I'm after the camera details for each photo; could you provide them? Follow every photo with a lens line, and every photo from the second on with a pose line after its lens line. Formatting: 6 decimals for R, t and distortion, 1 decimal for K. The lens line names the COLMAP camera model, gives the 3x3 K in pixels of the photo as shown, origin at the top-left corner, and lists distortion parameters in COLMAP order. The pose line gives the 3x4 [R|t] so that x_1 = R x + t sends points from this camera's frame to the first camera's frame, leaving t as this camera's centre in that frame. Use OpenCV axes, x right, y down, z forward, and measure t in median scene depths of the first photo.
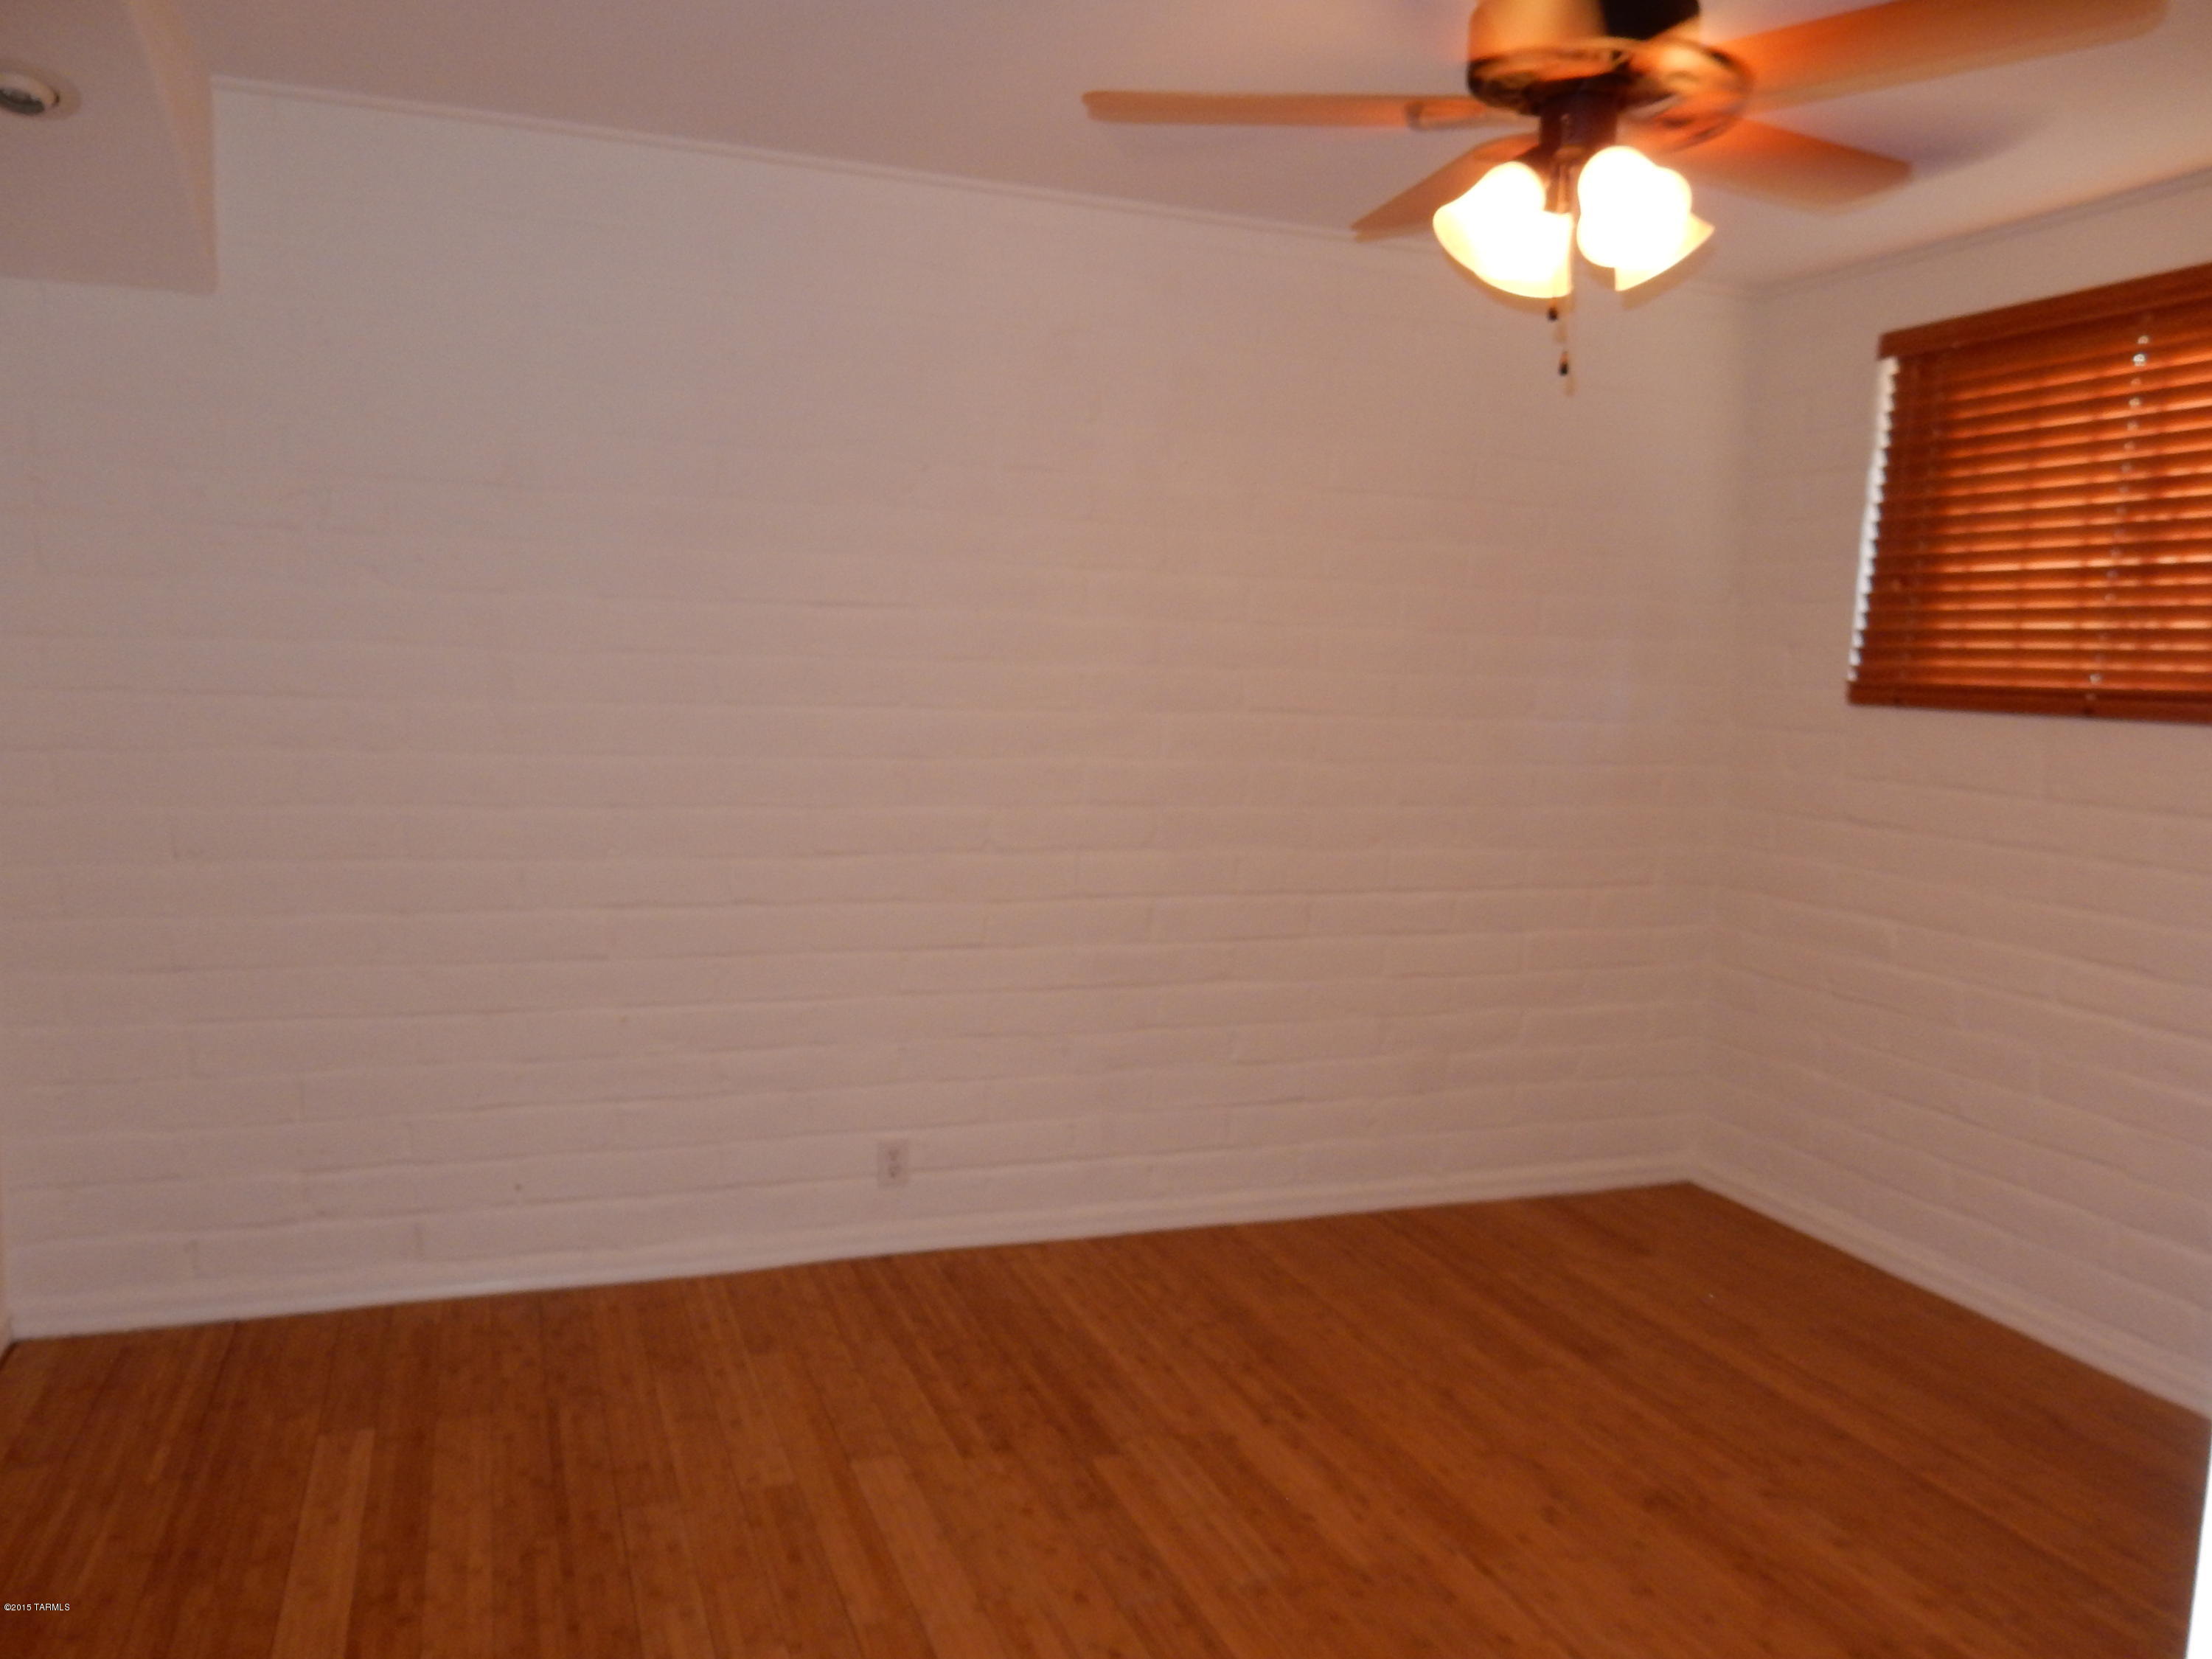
lens RADIAL K [[1613.2, 0, 1093.6], [0, 1613.2, 836.8], [0, 0, 1]] dist [-0.013185, 0.000939]
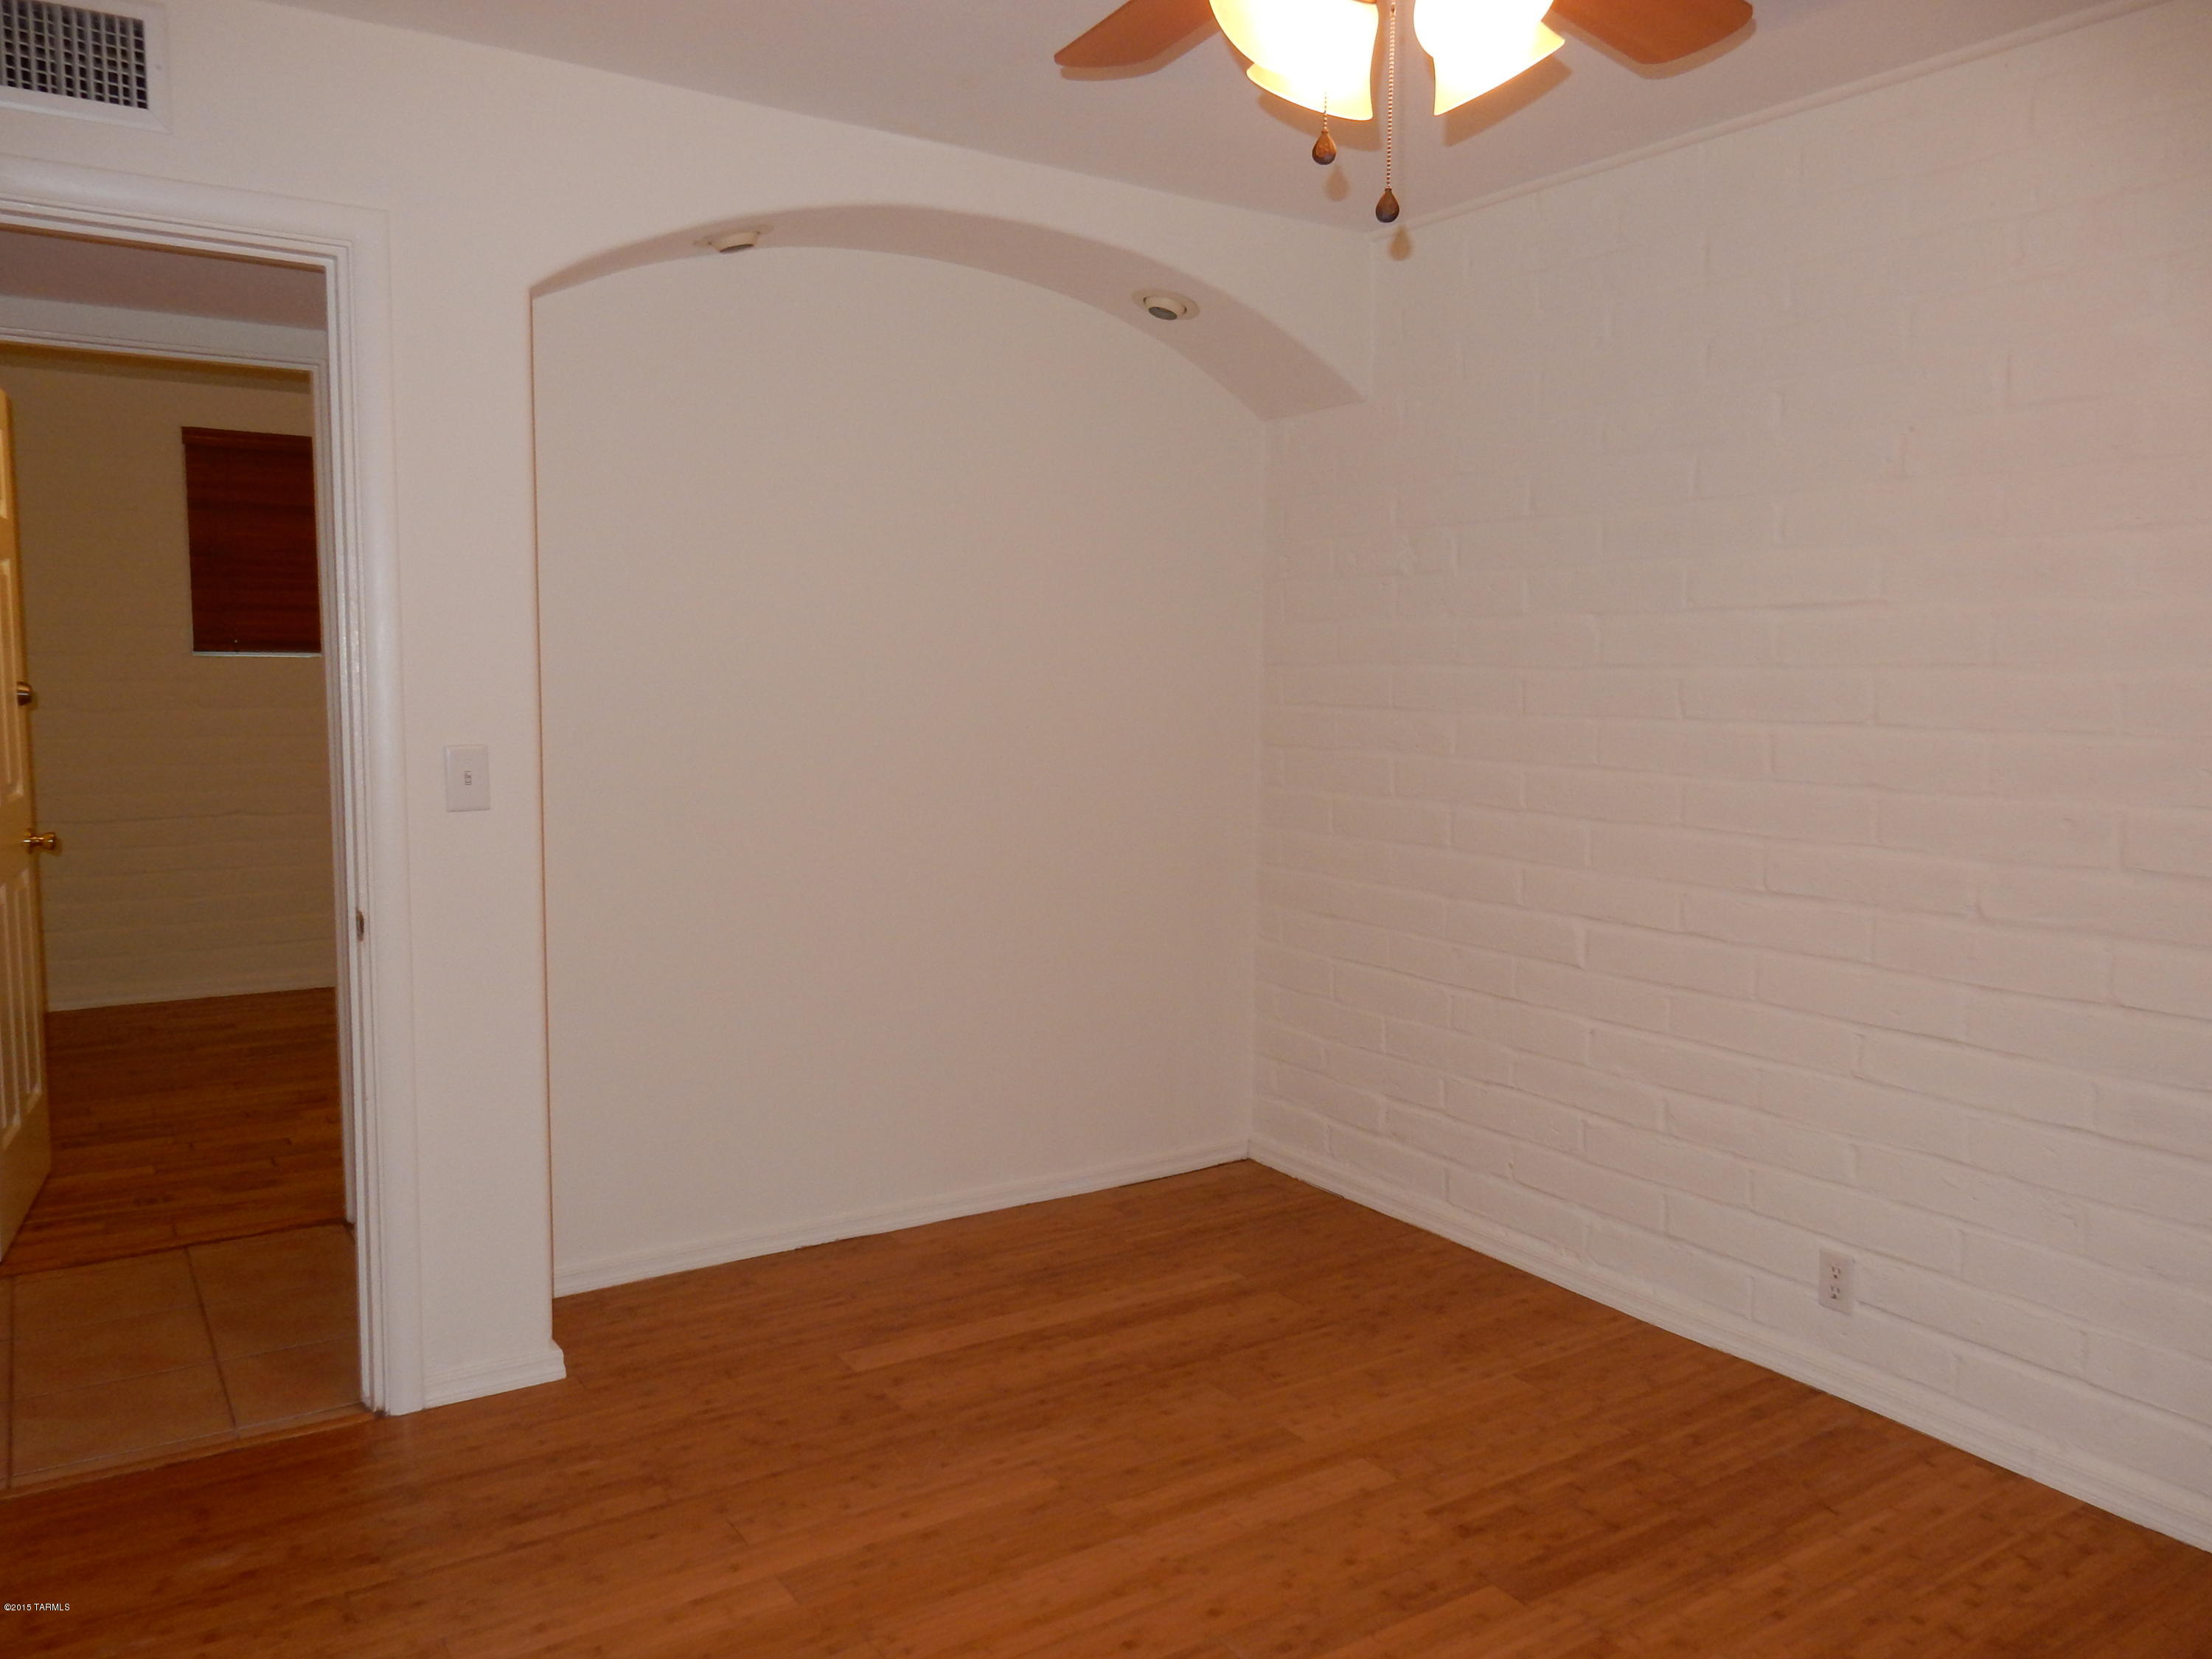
lens RADIAL K [[1613.2, 0, 1093.9], [0, 1613.2, 823.7], [0, 0, 1]] dist [-0.013185, 0.000939]
pose [[0.226293, 0.061978, -0.972086, 0.701888], [-0.109729, 0.993243, 0.037783, -0.023353], [0.967859, 0.098116, 0.231565, 0.518383]]
